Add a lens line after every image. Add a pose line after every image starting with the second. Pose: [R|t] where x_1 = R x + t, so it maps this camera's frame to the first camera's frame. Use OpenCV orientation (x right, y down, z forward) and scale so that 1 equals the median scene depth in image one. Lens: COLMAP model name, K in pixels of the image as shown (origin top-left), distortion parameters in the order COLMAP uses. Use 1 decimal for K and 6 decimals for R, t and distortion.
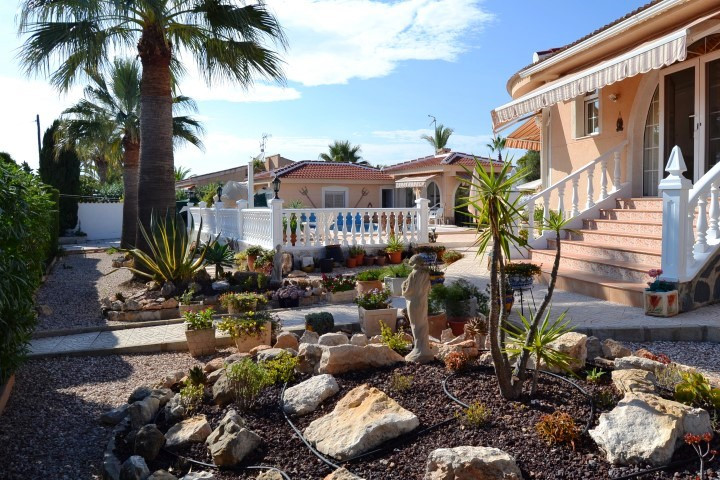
lens RADIAL K [[619.0, 0, 360.0], [0, 619.0, 240.0], [0, 0, 1]] dist [-0.136567, -0.000504]
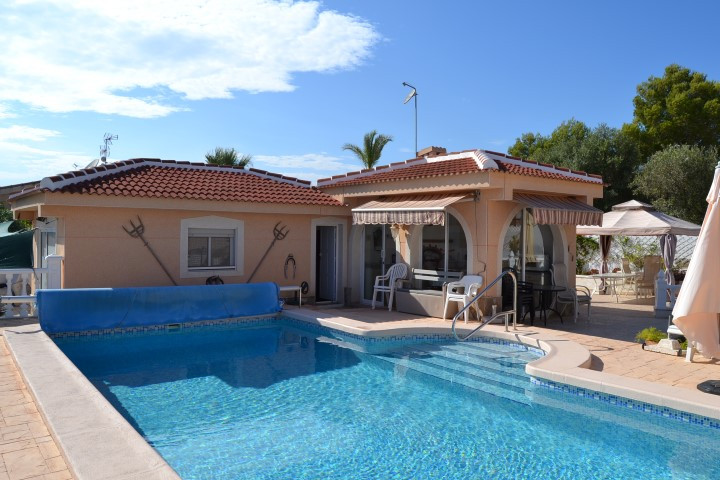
lens RADIAL K [[565.9, 0, 360.5], [0, 565.9, 223.1], [0, 0, 1]] dist [-0.068762, -0.001884]
pose [[0.978348, 0.018608, 0.206126, -0.013081], [-0.004115, 0.997502, -0.070521, -0.035787], [-0.206924, 0.068146, 0.975981, 0.380108]]
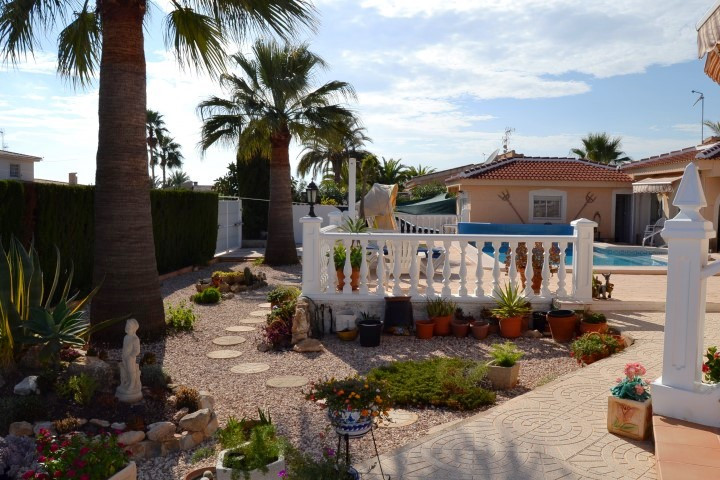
lens RADIAL K [[582.9, 0, 360.0], [0, 582.9, 240.0], [0, 0, 1]] dist [-0.041731, 0.001655]
pose [[0.881770, 0.045761, -0.469455, 0.061540], [-0.041182, 0.998951, 0.020025, -0.018690], [0.469879, 0.001676, 0.882729, 0.160002]]
